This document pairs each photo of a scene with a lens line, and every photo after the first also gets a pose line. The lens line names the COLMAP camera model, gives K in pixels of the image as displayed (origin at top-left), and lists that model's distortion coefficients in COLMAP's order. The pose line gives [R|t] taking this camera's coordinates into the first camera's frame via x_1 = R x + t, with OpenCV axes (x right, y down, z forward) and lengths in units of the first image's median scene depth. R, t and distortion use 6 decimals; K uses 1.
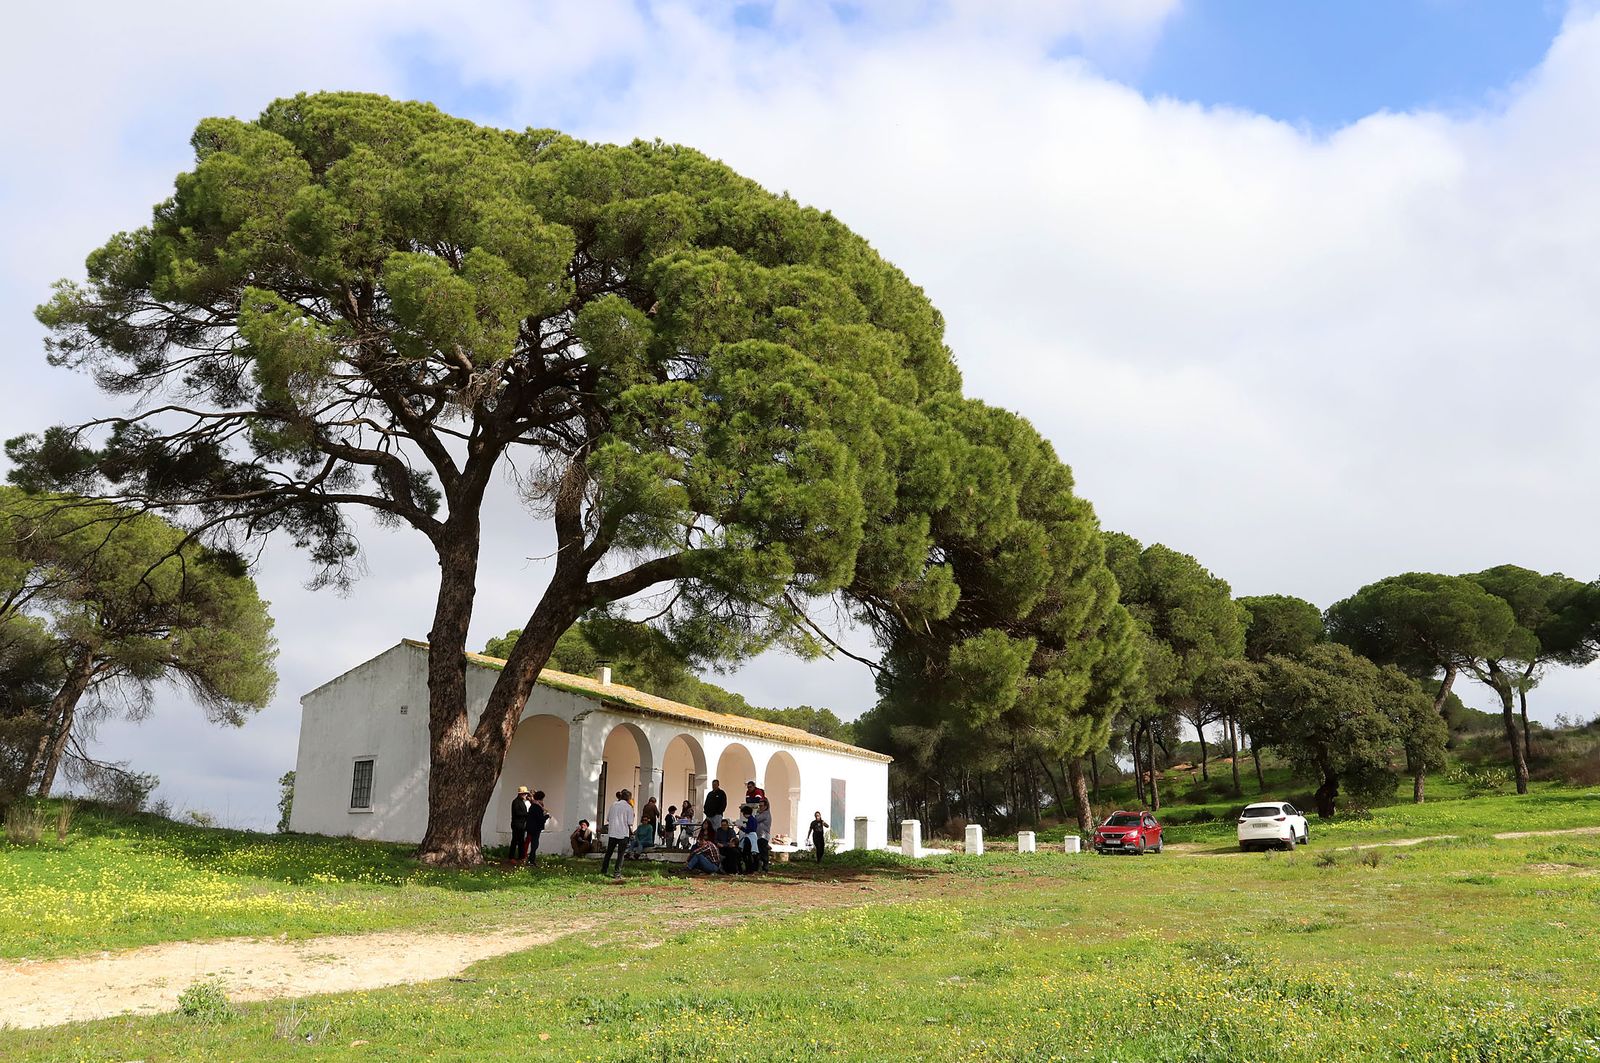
lens RADIAL K [[1307.4, 0, 800.0], [0, 1307.4, 531.5], [0, 0, 1]] dist [-0.018628, -0.001301]
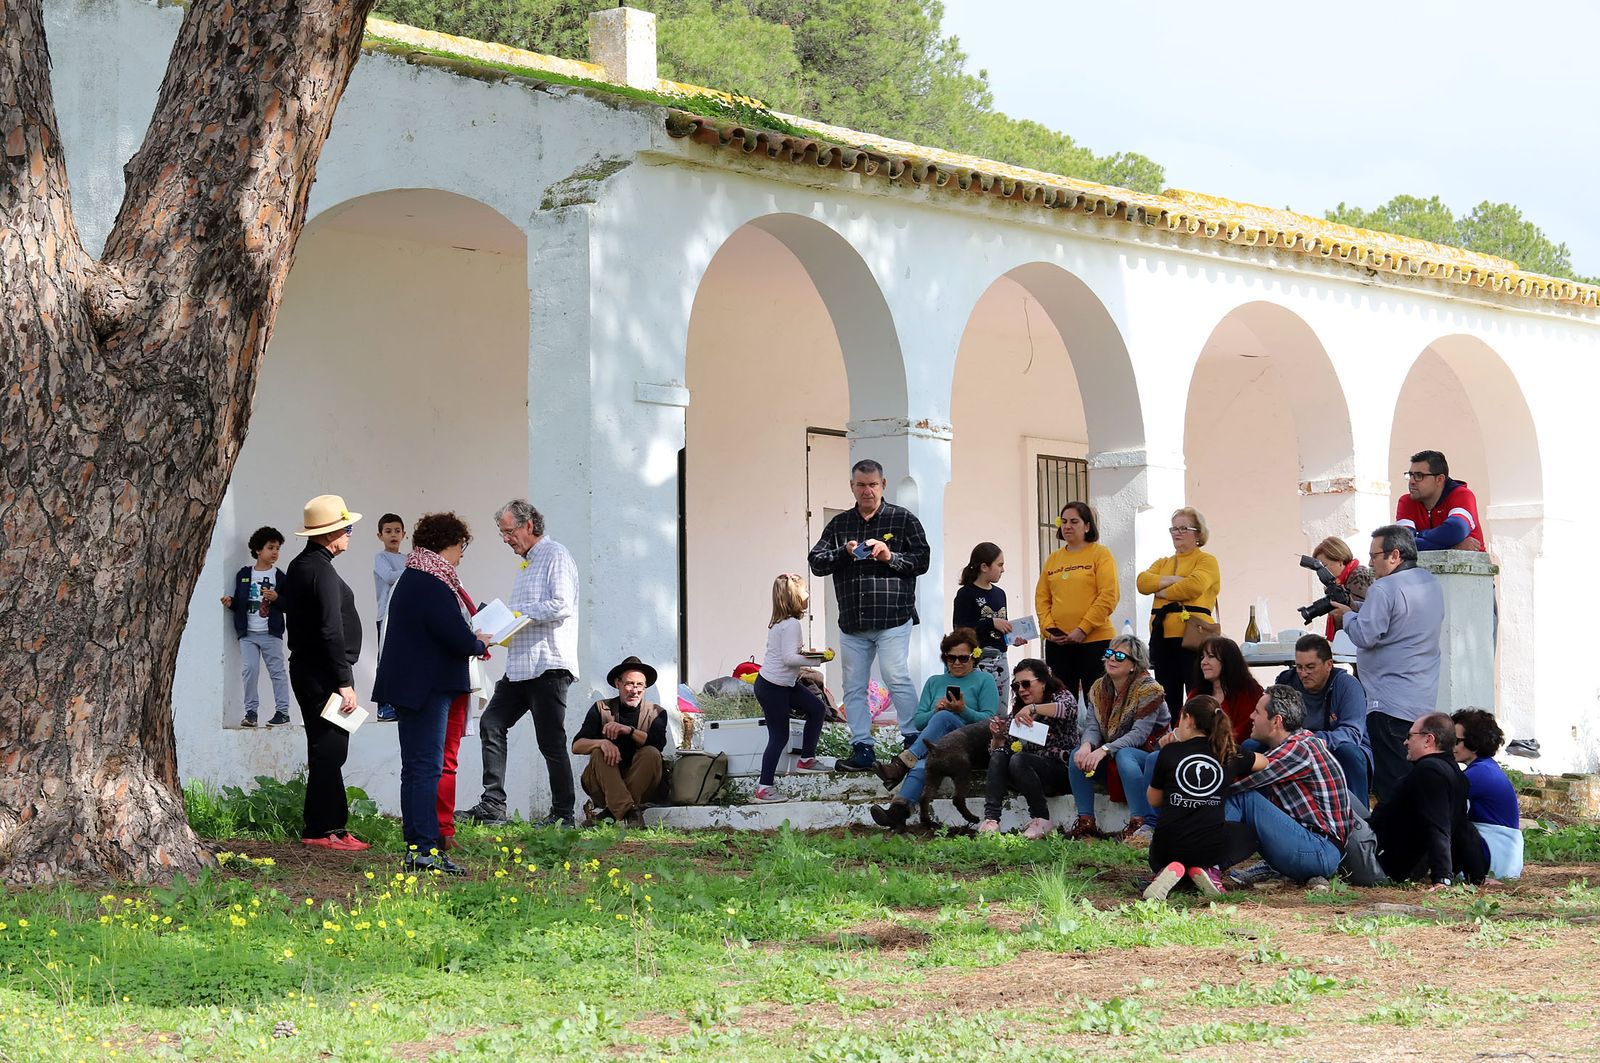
lens RADIAL K [[4240.1, 0, 587.9], [0, 4240.1, 531.9], [0, 0, 1]] dist [0.101743, 0.060511]
pose [[0.993206, -0.034530, -0.111129, -0.101309], [0.053101, 0.984225, 0.168766, 0.089082], [0.103548, -0.173520, 0.979372, 0.343822]]
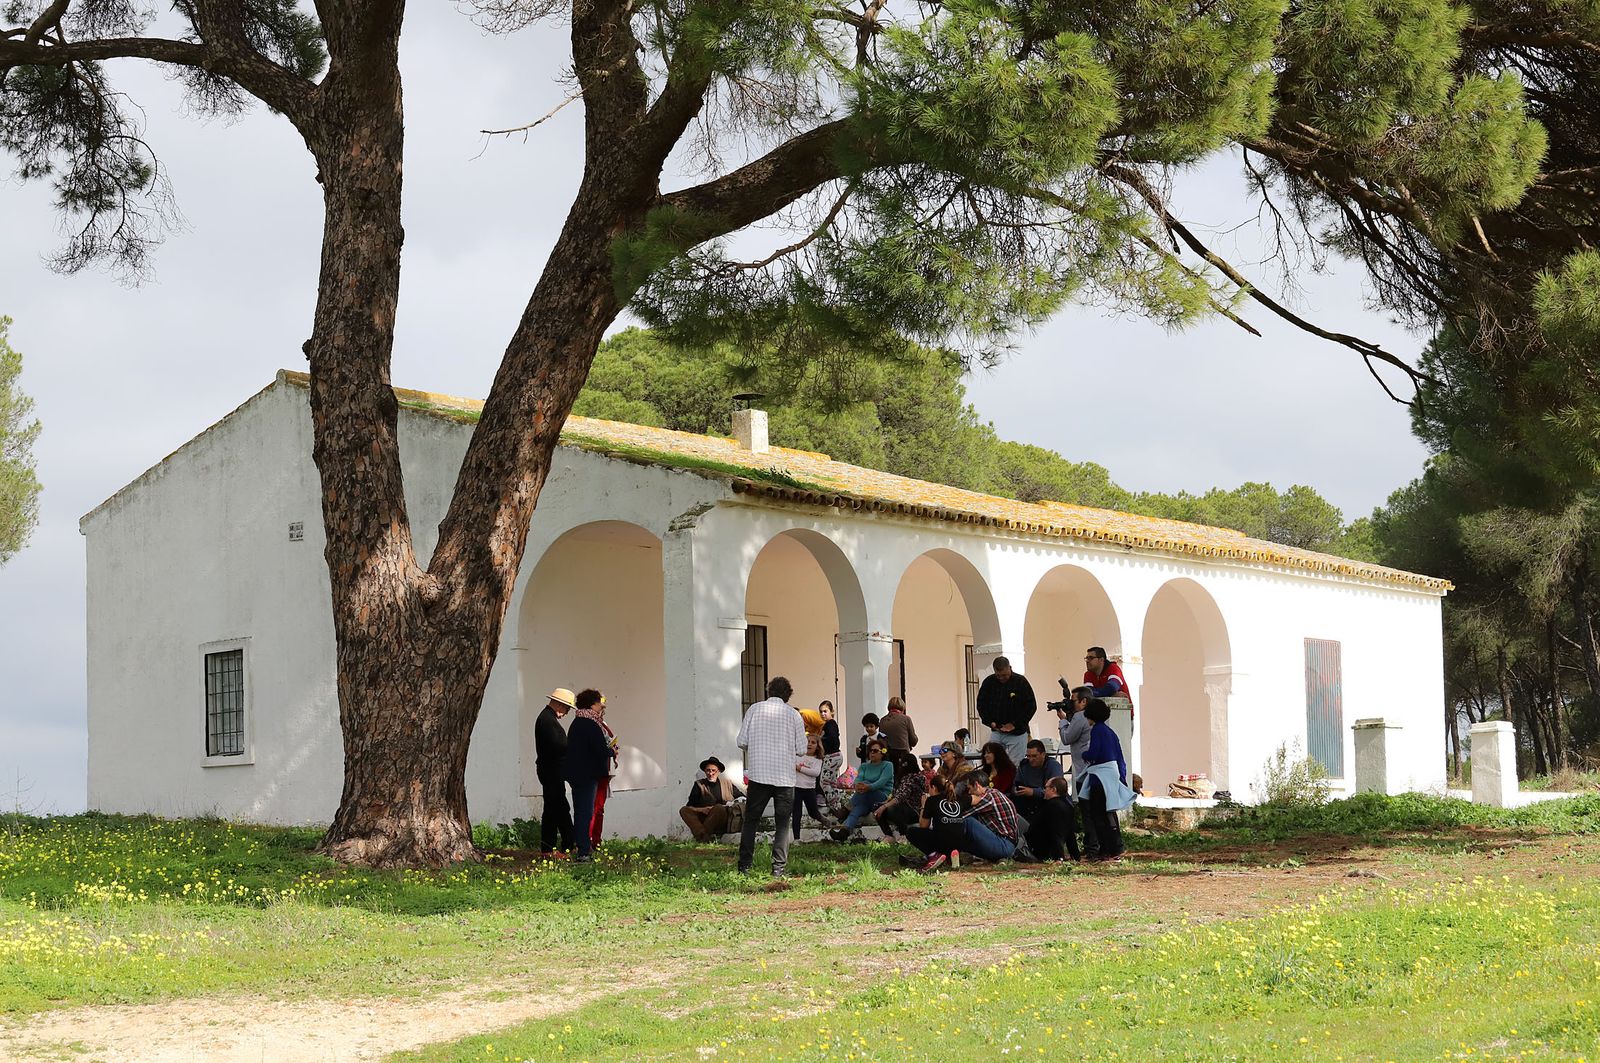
lens RADIAL K [[3002.0, 0, 801.5], [0, 3002.0, 561.6], [0, 0, 1]] dist [-0.362782, 0.227031]
pose [[0.983437, -0.057818, -0.171783, 0.038742], [0.081106, 0.987952, 0.131802, 0.033582], [0.162093, -0.143551, 0.976278, 0.062250]]
